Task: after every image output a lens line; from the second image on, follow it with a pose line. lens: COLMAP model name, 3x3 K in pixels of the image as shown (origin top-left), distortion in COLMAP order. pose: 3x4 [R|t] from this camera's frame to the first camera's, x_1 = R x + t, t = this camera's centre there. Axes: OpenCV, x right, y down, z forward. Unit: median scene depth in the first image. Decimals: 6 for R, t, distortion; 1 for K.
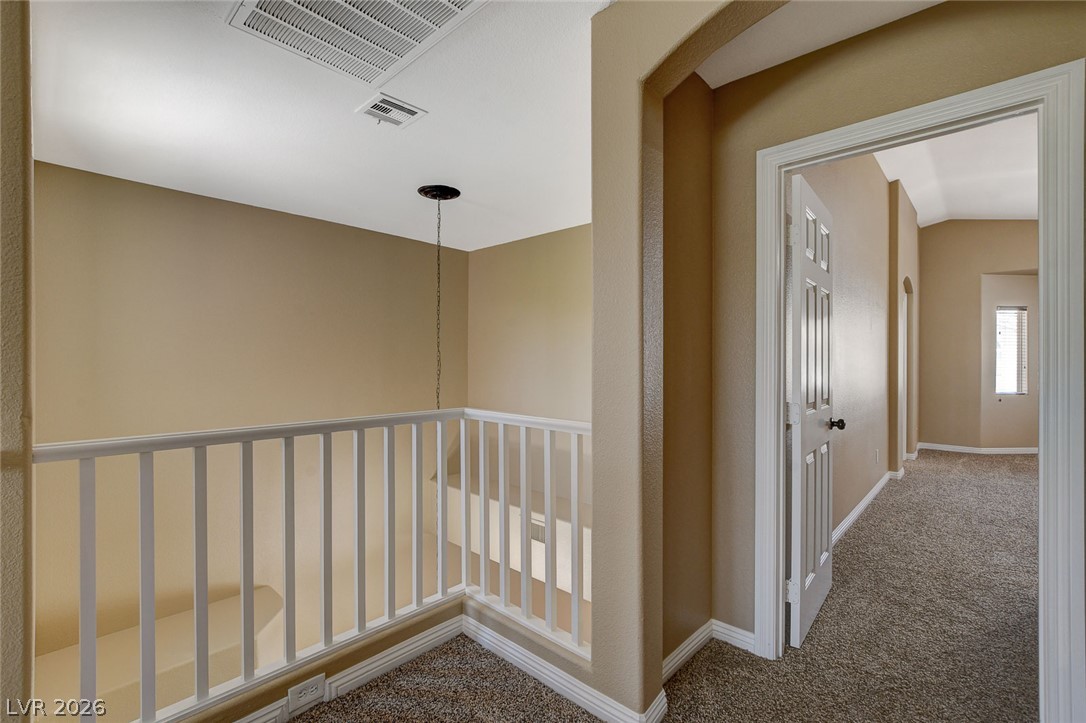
lens RADIAL K [[481.2, 0, 543.0], [0, 481.2, 361.5], [0, 0, 1]] dist [-0.017581, 0.000140]
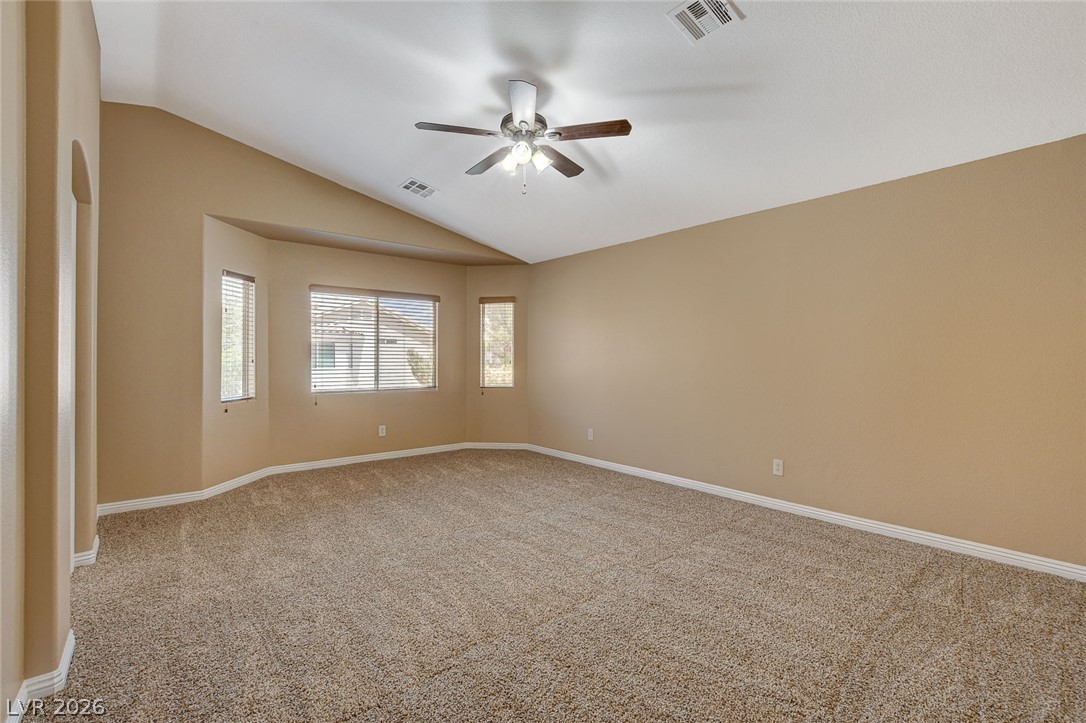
lens RADIAL K [[486.0, 0, 540.0], [0, 486.0, 355.3], [0, 0, 1]] dist [-0.018963, 0.000430]
pose [[0.135886, 0.000312, 0.990724, 0.348990], [-0.004952, 0.999988, 0.000364, 0.000475], [-0.990712, -0.004955, 0.135886, 0.465990]]
